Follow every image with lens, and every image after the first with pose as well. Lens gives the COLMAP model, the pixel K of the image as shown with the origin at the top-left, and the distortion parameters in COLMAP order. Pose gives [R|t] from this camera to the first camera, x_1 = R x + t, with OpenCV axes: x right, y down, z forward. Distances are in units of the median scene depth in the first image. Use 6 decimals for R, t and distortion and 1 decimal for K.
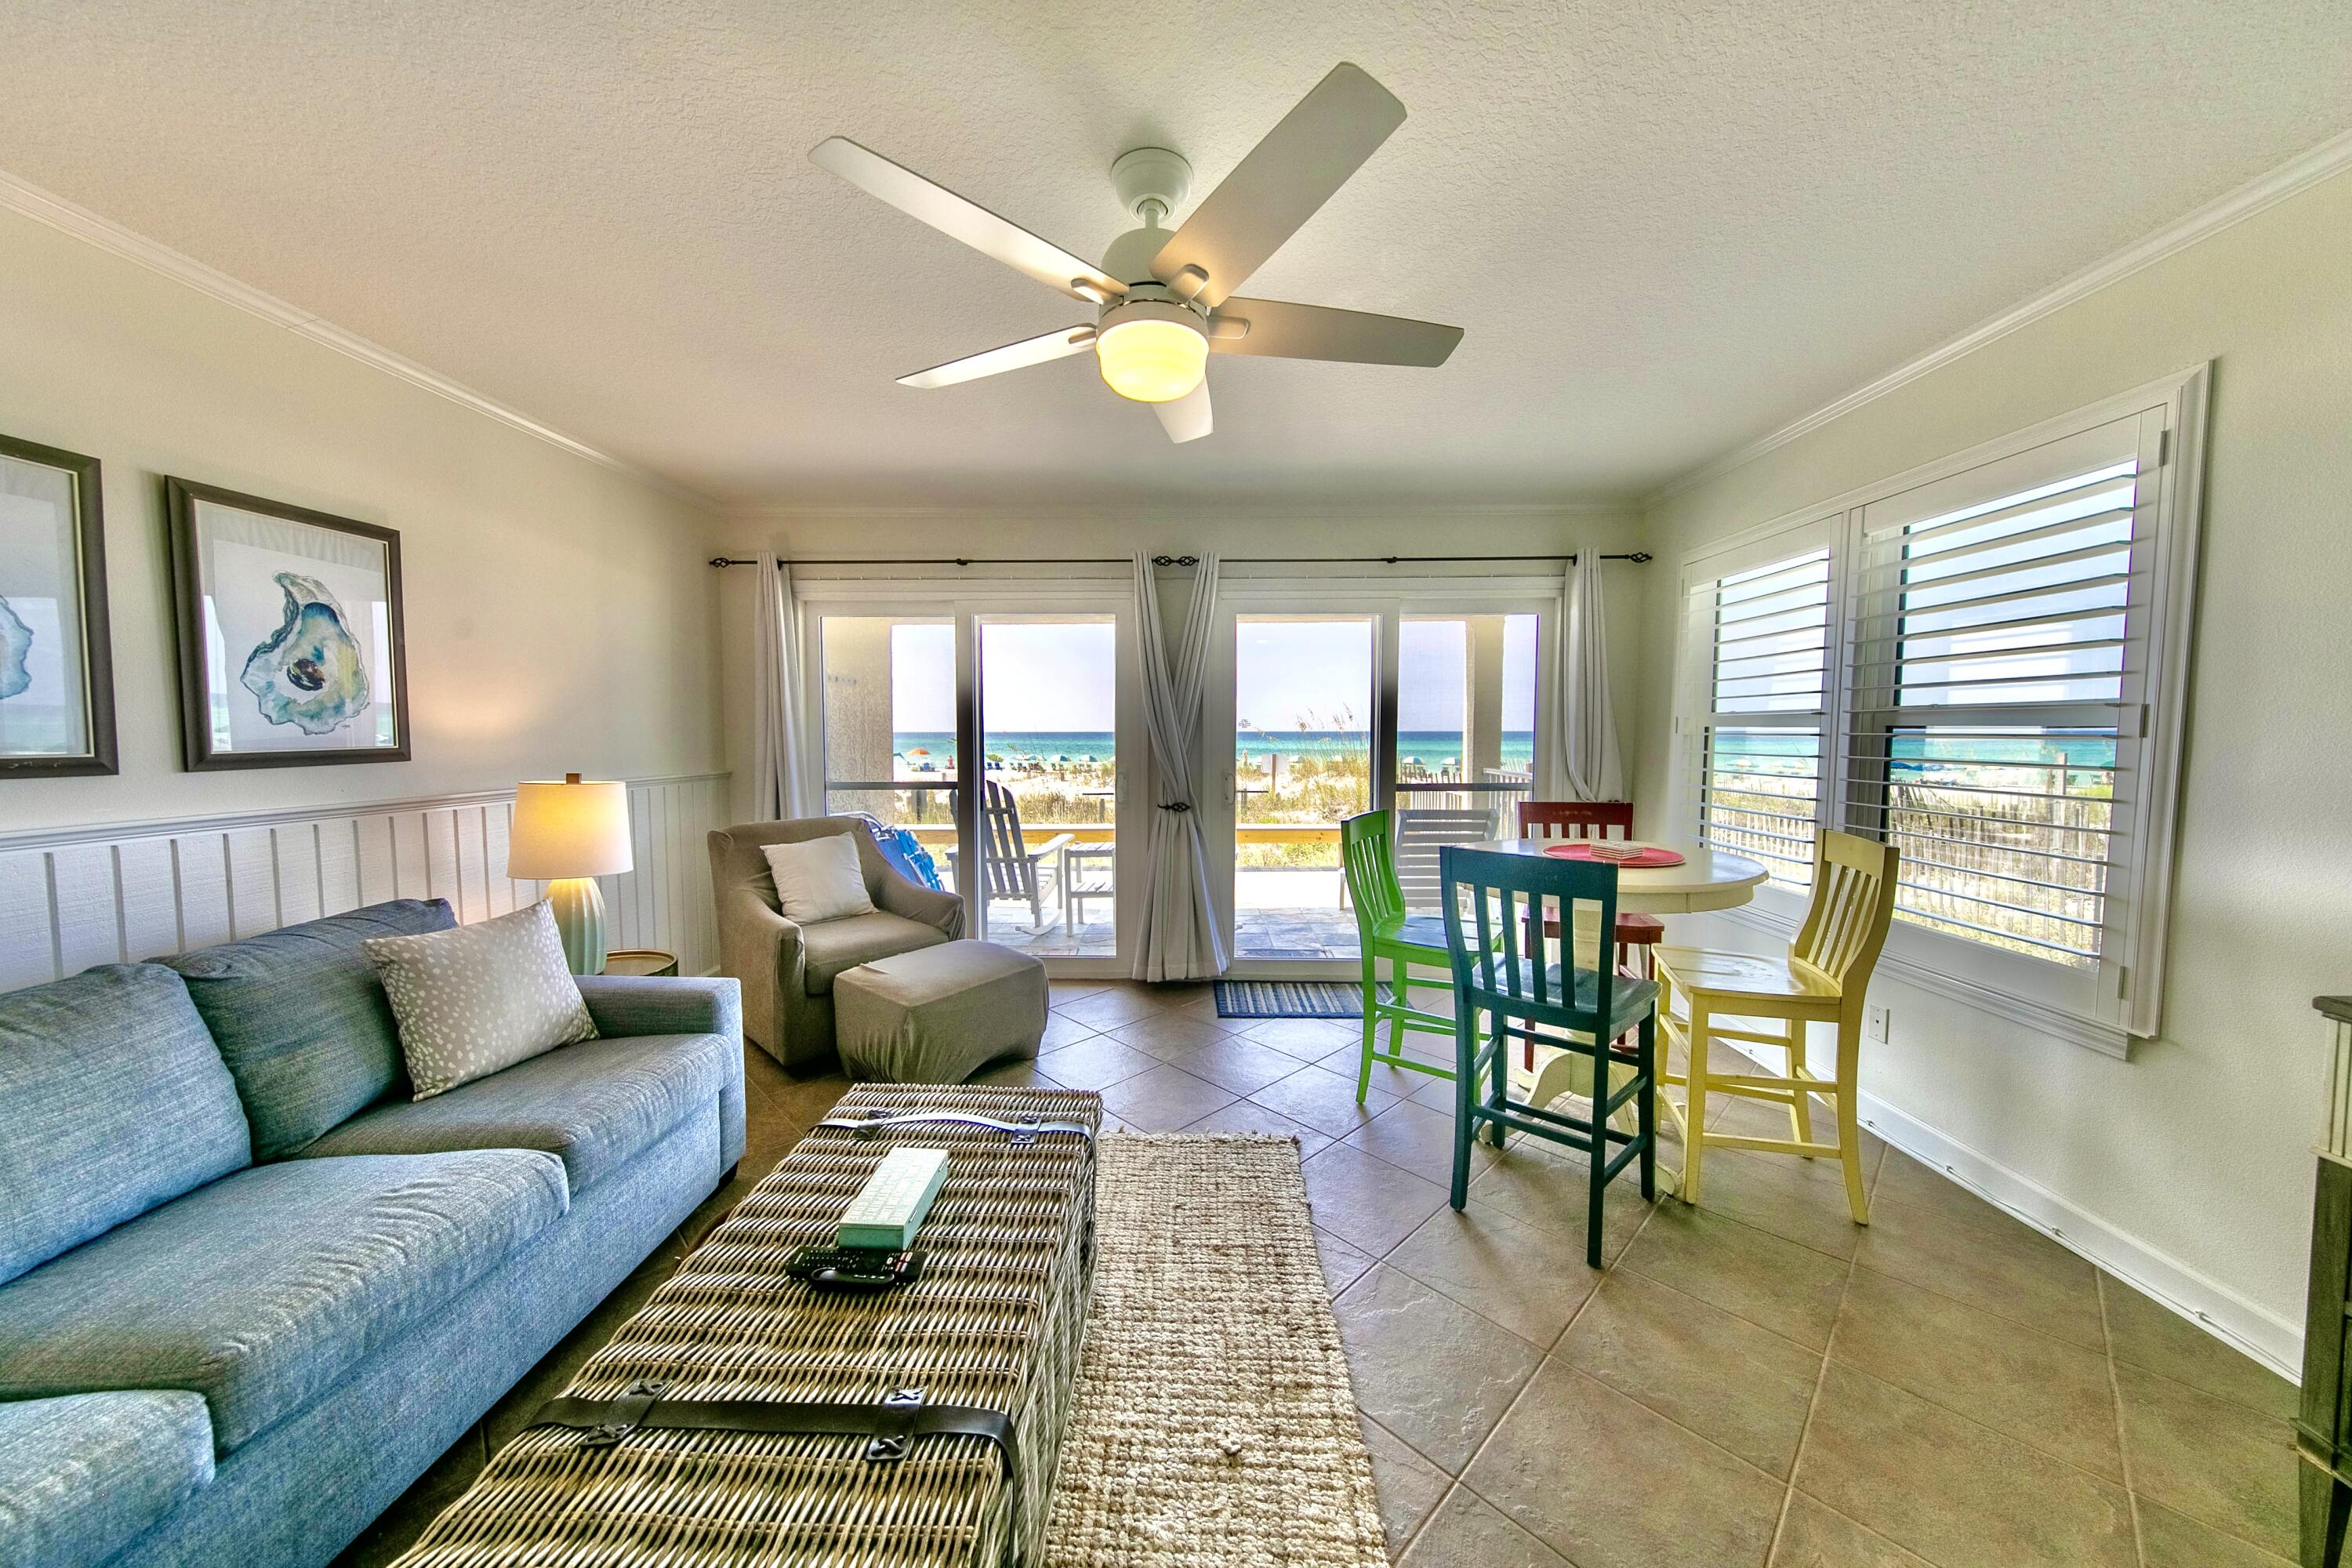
lens RADIAL K [[796.6, 0, 1176.0], [0, 796.6, 784.0], [0, 0, 1]] dist [0.009011, -0.000294]
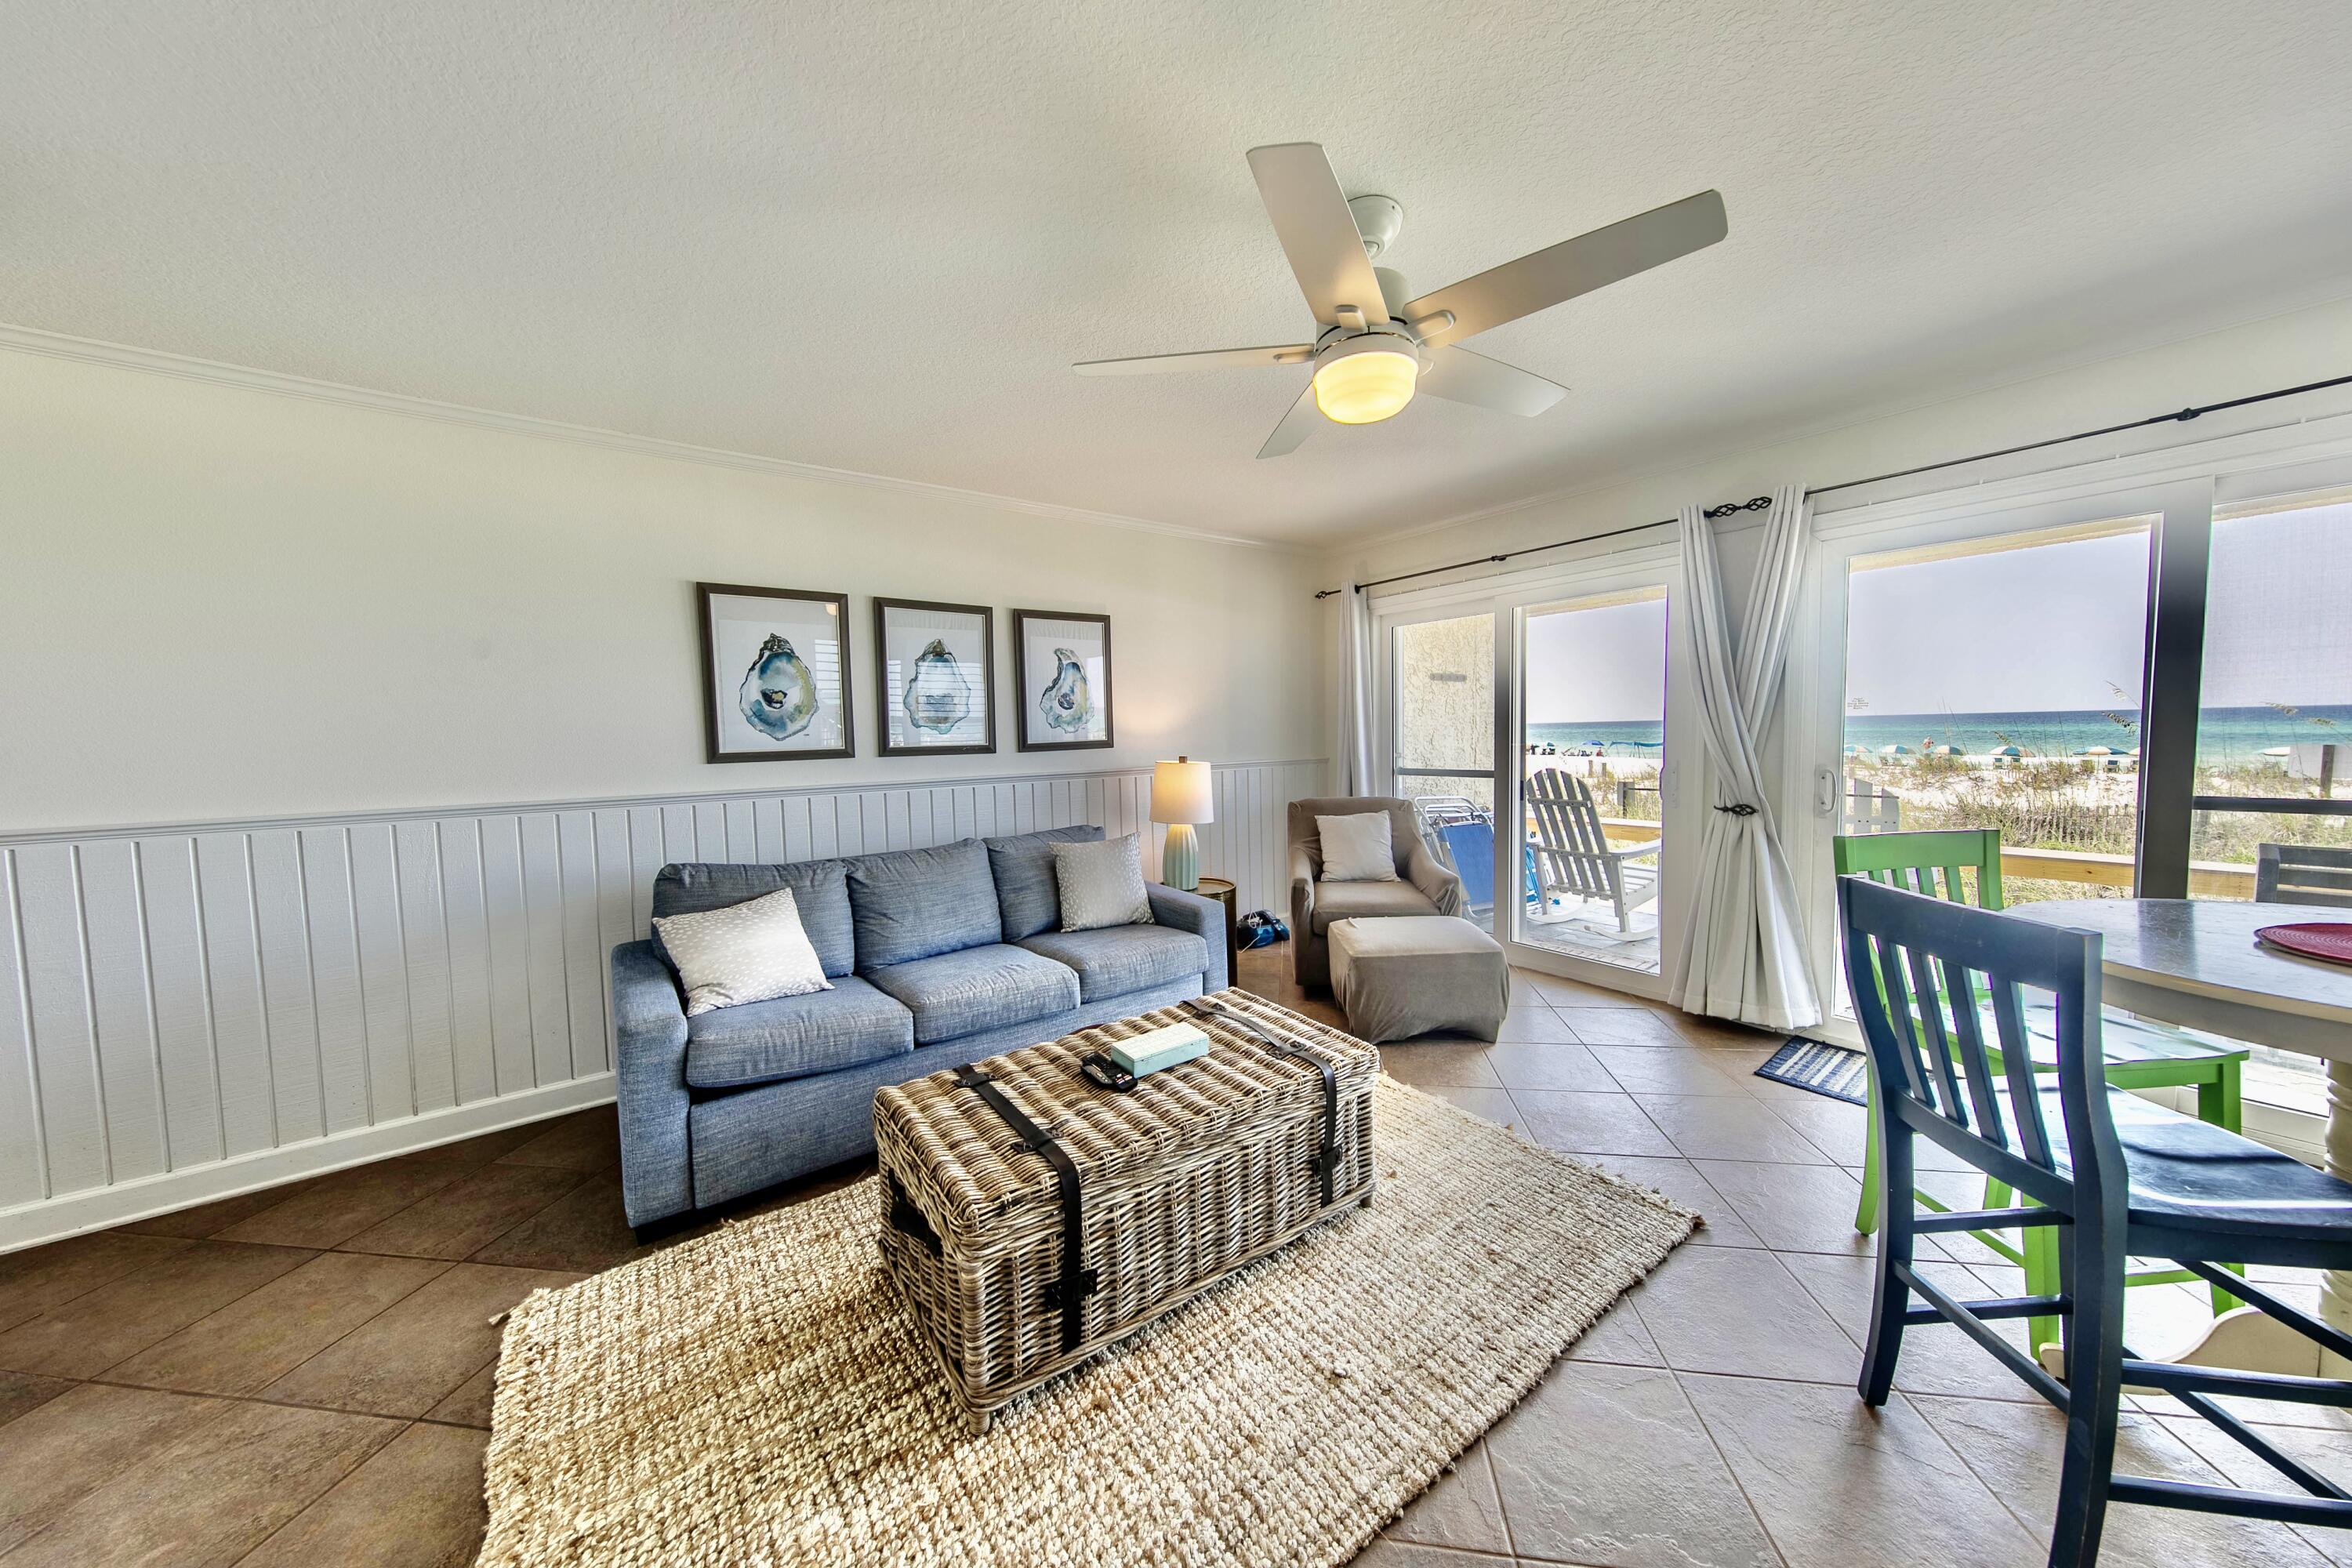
lens RADIAL K [[767.0, 0, 1176.0], [0, 767.0, 784.0], [0, 0, 1]] dist [0.012982, -0.000067]
pose [[0.614029, 0.042629, -0.788132, 0.608540], [-0.031908, 0.999065, 0.029179, -0.004496], [0.788638, 0.007231, 0.614815, 0.130789]]
